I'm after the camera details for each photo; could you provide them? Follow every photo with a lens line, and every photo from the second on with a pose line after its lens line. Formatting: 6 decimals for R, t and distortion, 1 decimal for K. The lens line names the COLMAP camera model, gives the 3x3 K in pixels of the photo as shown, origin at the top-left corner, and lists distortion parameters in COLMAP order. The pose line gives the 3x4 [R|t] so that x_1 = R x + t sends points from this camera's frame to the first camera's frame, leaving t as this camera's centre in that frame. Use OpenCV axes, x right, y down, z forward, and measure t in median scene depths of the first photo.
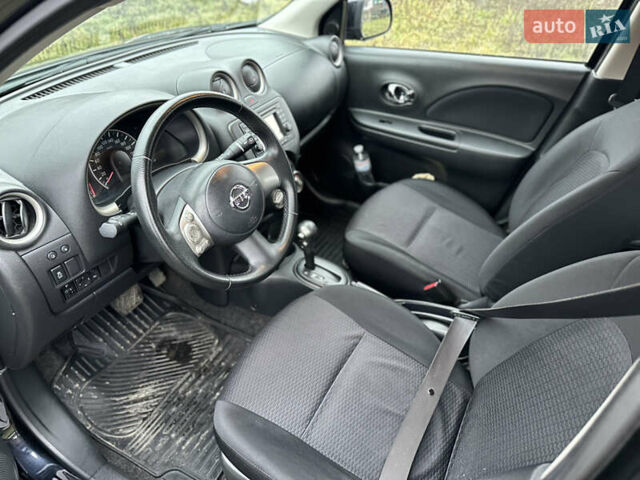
lens RADIAL K [[447.3, 0, 323.7], [0, 447.3, 239.8], [0, 0, 1]] dist [0.044925, -0.051087]
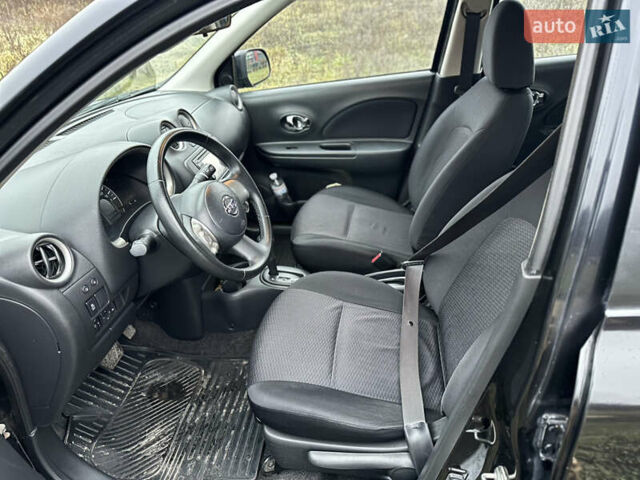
lens RADIAL K [[447.3, 0, 323.7], [0, 447.3, 239.8], [0, 0, 1]] dist [0.044925, -0.051087]
pose [[0.931573, -0.256711, 0.257433, -0.175591], [0.284782, 0.955431, -0.077788, 0.098545], [-0.225991, 0.145778, 0.963160, -0.131034]]
